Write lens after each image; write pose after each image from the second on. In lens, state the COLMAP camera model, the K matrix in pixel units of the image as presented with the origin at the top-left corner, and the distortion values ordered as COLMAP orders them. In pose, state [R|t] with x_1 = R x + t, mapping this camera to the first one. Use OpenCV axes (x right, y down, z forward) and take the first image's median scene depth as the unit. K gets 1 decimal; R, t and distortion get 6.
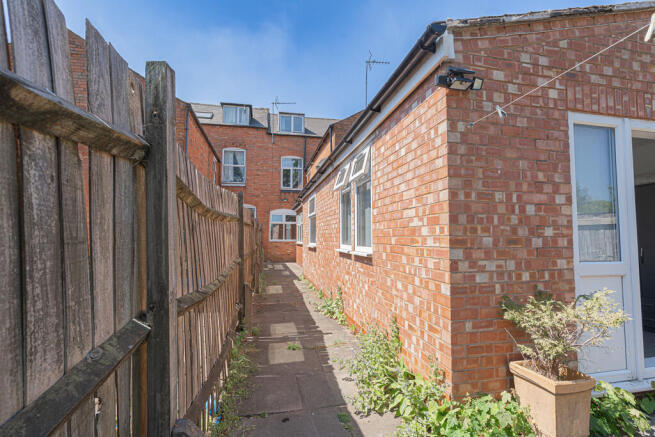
lens RADIAL K [[298.7, 0, 326.8], [0, 298.7, 219.7], [0, 0, 1]] dist [-0.003366, -0.000415]
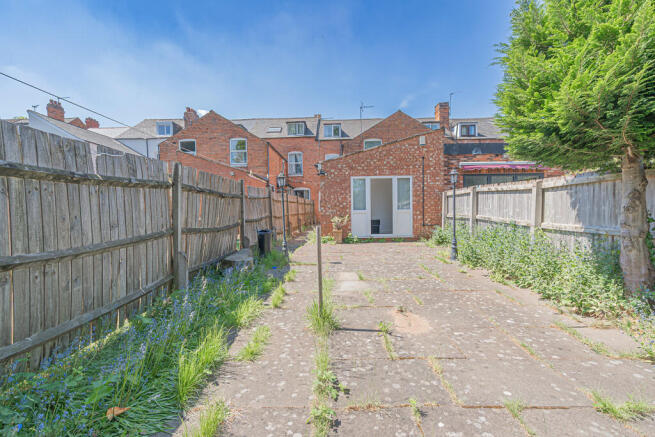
lens RADIAL K [[298.7, 0, 327.9], [0, 298.7, 219.1], [0, 0, 1]] dist [-0.003366, -0.000415]
pose [[0.971546, -0.009351, -0.236668, 0.219626], [0.029993, 0.996034, 0.083771, -0.016363], [0.234945, -0.088486, 0.967973, -0.495980]]
